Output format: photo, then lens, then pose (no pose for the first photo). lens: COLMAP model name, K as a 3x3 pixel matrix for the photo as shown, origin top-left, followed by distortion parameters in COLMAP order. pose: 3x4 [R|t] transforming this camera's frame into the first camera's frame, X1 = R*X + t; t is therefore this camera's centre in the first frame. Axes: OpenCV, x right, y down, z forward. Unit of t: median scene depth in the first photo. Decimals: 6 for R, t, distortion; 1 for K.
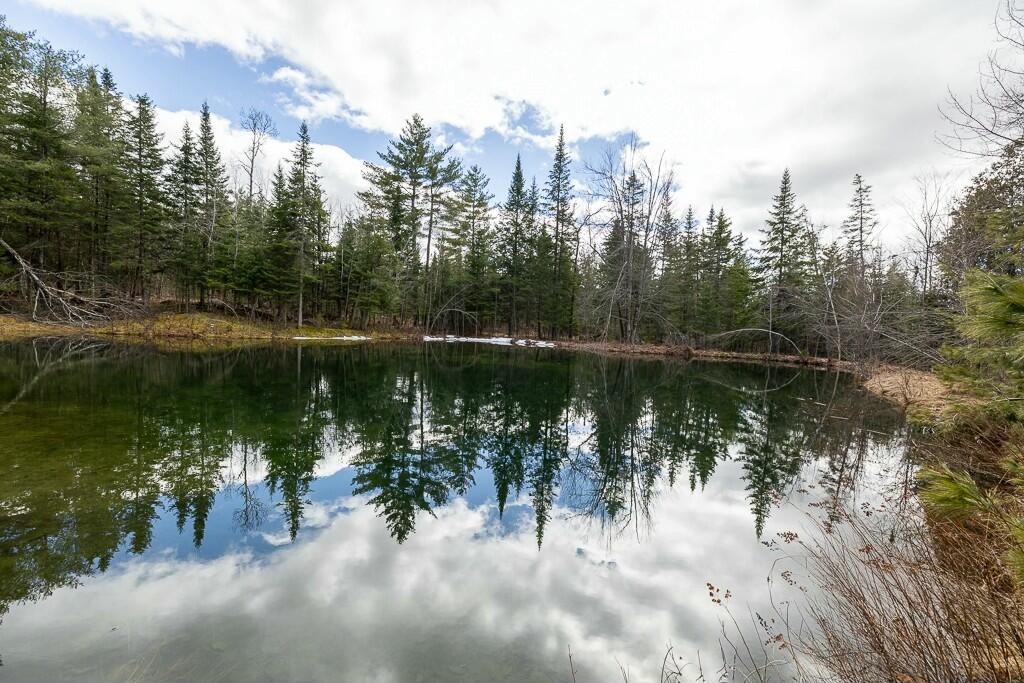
lens RADIAL K [[434.8, 0, 502.4], [0, 434.8, 332.5], [0, 0, 1]] dist [0.002016, 0.000159]
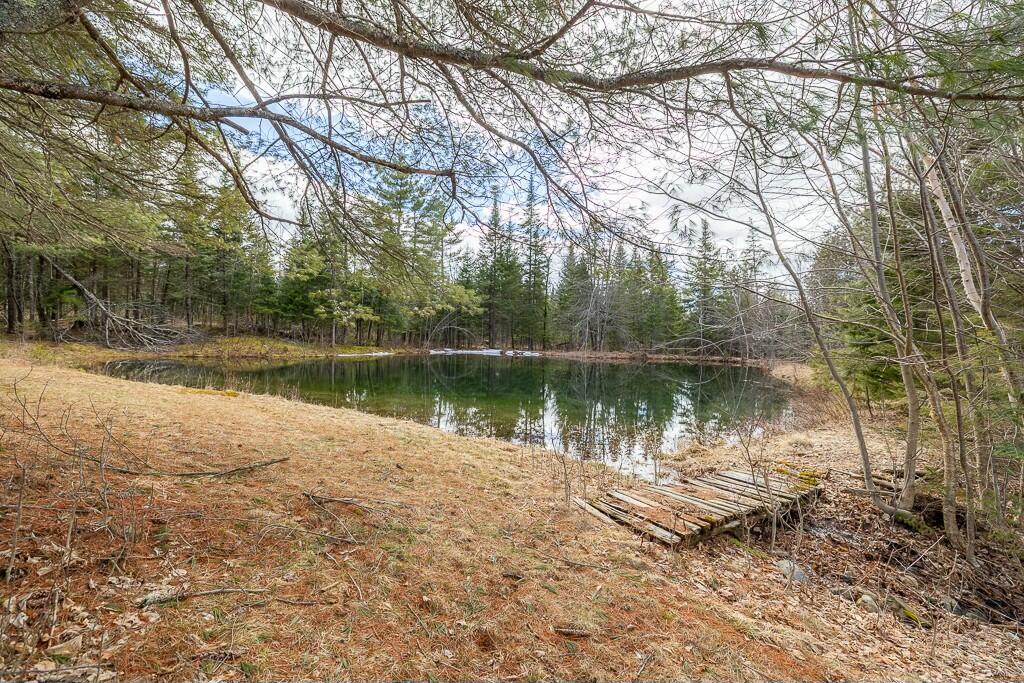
lens RADIAL K [[434.8, 0, 502.4], [0, 434.8, 332.5], [0, 0, 1]] dist [0.002016, 0.000159]
pose [[0.984224, -0.023128, 0.175408, -0.221703], [0.026742, 0.999475, -0.018269, -0.014557], [-0.174894, 0.022671, 0.984326, -0.216701]]
